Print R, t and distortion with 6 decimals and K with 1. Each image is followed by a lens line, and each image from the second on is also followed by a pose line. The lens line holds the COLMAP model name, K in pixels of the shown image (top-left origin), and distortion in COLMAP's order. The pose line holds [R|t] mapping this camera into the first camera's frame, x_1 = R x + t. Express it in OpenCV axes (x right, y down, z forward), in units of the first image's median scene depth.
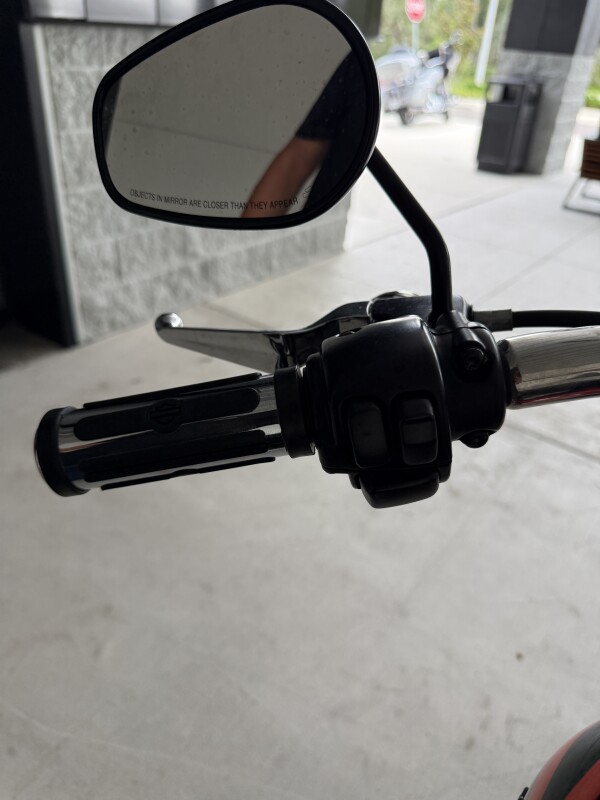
lens RADIAL K [[595.0, 0, 300.0], [0, 595.0, 400.0], [0, 0, 1]] dist [-0.002784, -0.006288]
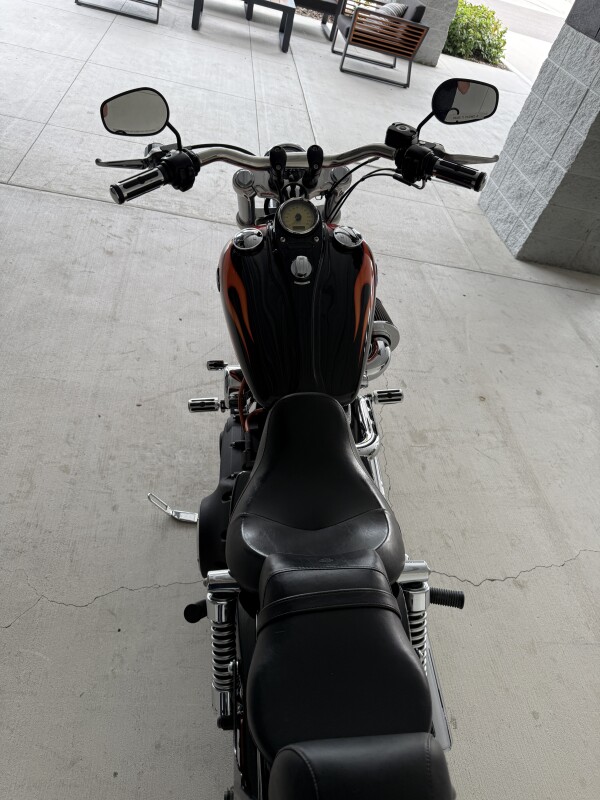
lens RADIAL K [[601.6, 0, 279.8], [0, 601.6, 389.8], [0, 0, 1]] dist [0.018475, -0.004933]
pose [[0.753480, -0.373697, 0.540943, -0.393145], [0.194708, 0.912685, 0.359298, 0.003902], [-0.627979, -0.165398, 0.760451, -0.534418]]
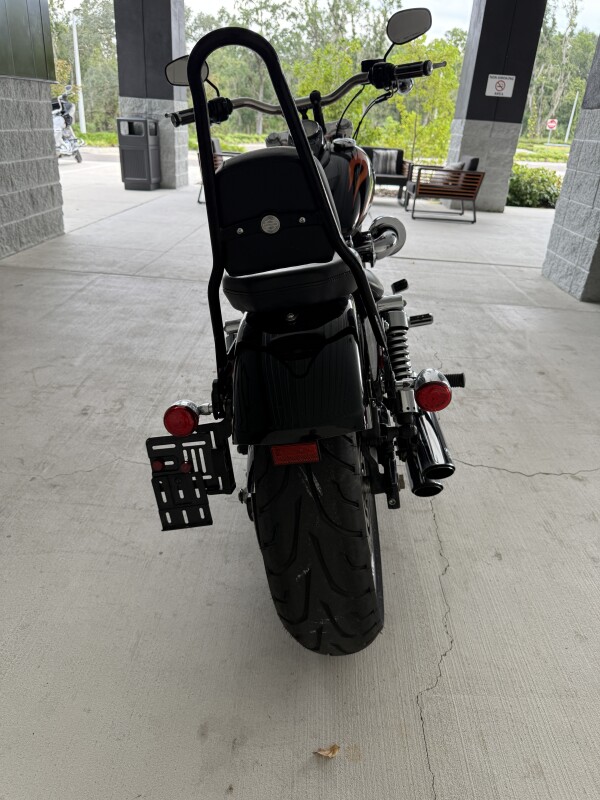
lens RADIAL K [[601.6, 0, 279.8], [0, 601.6, 389.8], [0, 0, 1]] dist [0.018475, -0.004933]
pose [[0.844062, -0.245016, 0.476997, -0.533791], [0.290587, 0.956576, -0.022845, 0.549387], [-0.450687, 0.157892, 0.878608, -0.774469]]
